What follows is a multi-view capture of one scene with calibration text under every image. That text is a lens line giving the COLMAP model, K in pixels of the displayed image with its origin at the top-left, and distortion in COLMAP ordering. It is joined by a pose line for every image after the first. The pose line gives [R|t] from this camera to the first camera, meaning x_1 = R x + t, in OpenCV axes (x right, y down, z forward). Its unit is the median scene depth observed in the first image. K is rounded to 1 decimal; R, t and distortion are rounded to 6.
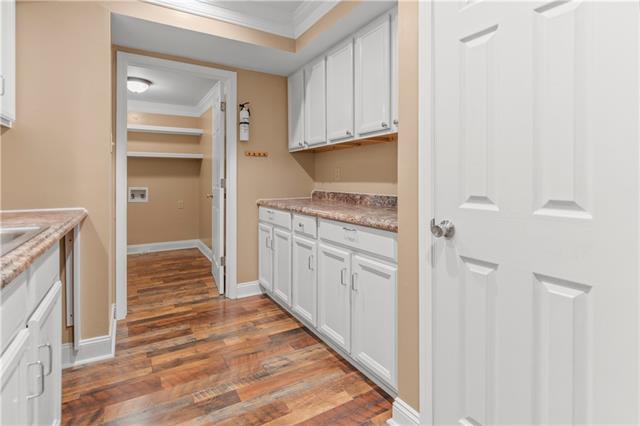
lens RADIAL K [[318.6, 0, 319.1], [0, 318.6, 177.1], [0, 0, 1]] dist [-0.000168, -0.000367]
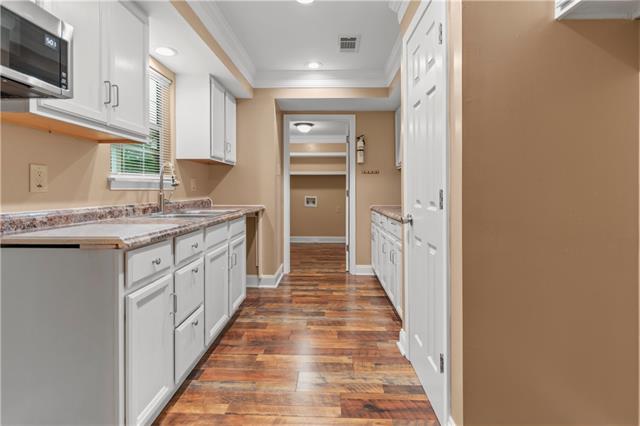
lens RADIAL K [[313.5, 0, 321.4], [0, 313.5, 189.7], [0, 0, 1]] dist [-0.000830, -0.000081]
pose [[0.844051, -0.001188, -0.536262, 0.361075], [0.002636, 0.999995, 0.001932, 0.000456], [0.536257, -0.003044, 0.844049, -0.253666]]
